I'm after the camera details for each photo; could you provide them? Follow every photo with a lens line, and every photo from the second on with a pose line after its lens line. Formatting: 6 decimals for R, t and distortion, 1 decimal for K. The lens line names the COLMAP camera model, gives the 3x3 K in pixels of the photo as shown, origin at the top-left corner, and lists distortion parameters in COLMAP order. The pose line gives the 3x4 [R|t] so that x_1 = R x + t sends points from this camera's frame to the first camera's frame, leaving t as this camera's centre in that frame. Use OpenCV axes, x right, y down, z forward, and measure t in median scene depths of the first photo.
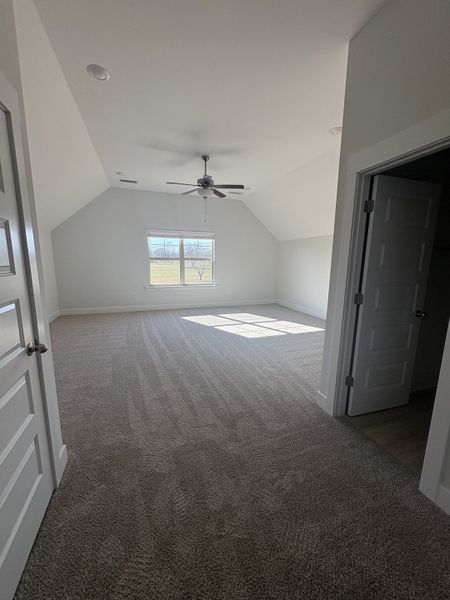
lens RADIAL K [[239.5, 0, 225.4], [0, 239.5, 299.1], [0, 0, 1]] dist [0.003063, 0.000884]
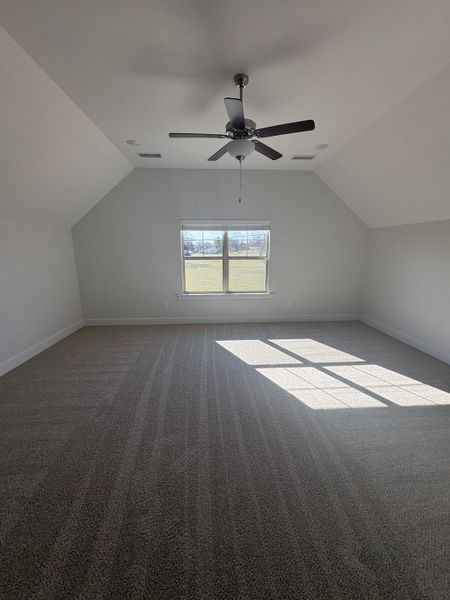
lens RADIAL K [[239.5, 0, 225.1], [0, 239.5, 299.9], [0, 0, 1]] dist [0.003063, 0.000884]
pose [[0.960783, 0.043574, -0.273858, 0.033883], [-0.031094, 0.998278, 0.049748, -0.082447], [0.275554, -0.039282, 0.960483, 0.301824]]
